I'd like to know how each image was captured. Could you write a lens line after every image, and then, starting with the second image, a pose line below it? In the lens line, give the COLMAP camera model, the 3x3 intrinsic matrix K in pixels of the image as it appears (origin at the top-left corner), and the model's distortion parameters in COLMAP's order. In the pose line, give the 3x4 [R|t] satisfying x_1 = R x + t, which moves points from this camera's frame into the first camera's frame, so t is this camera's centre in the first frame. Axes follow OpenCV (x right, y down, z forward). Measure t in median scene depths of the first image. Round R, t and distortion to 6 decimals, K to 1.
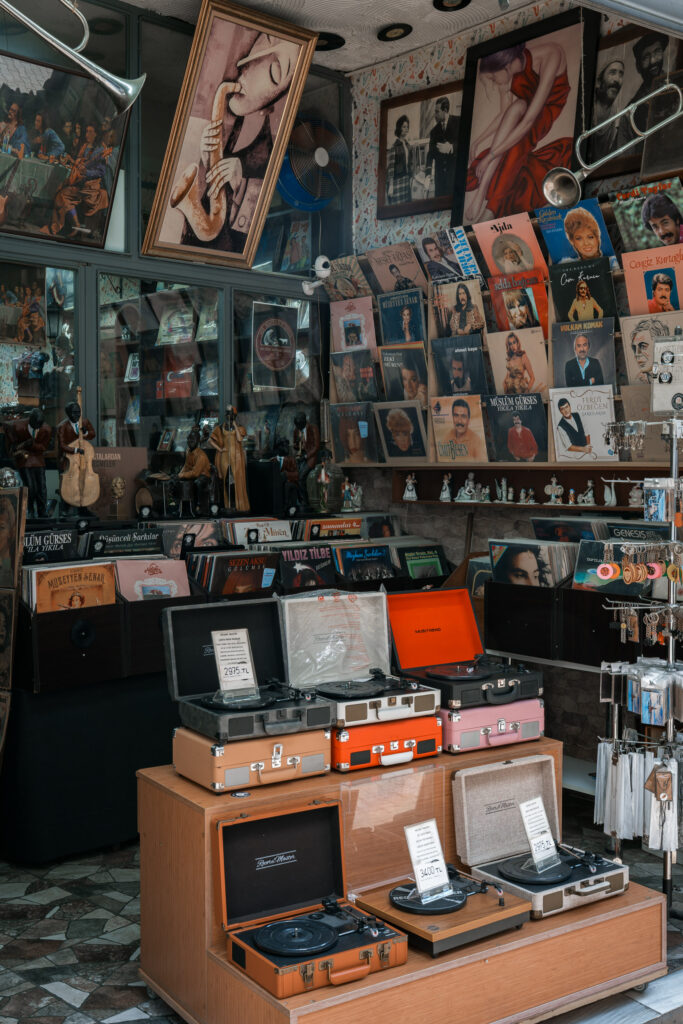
lens RADIAL K [[1247.9, 0, 341.5], [0, 1247.9, 512.0], [0, 0, 1]] dist [0.005178, 0.001399]
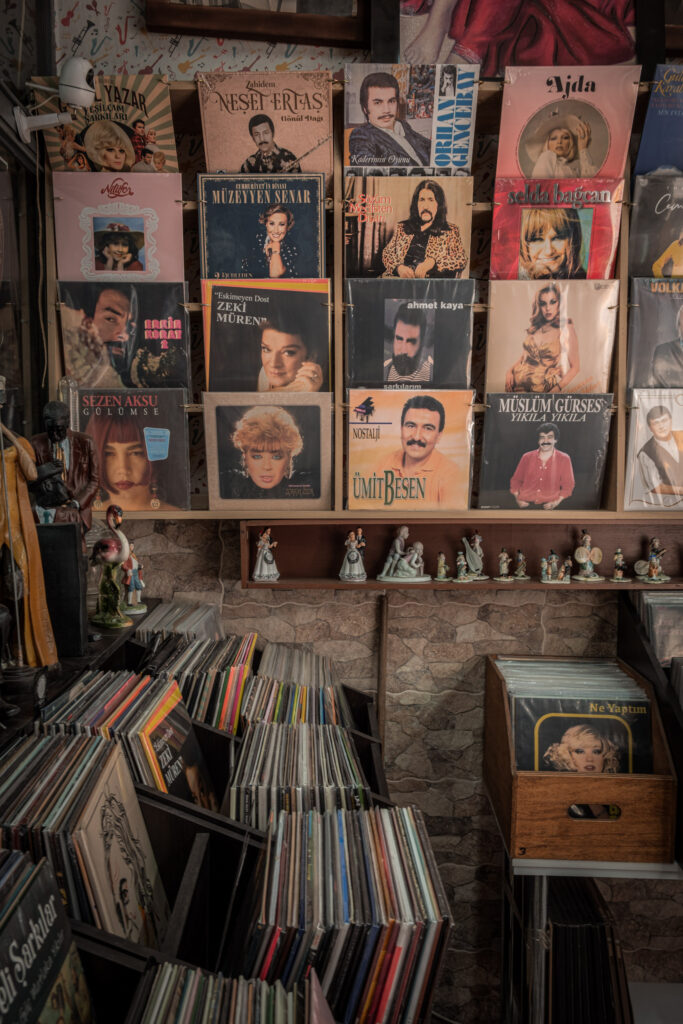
lens RADIAL K [[879.6, 0, 341.5], [0, 879.6, 512.0], [0, 0, 1]] dist [-0.000648, 0.003597]
pose [[0.627834, -0.047513, 0.776896, -0.225575], [0.023332, 0.998835, 0.042231, -0.056283], [-0.777998, -0.008388, 0.628211, 0.778619]]
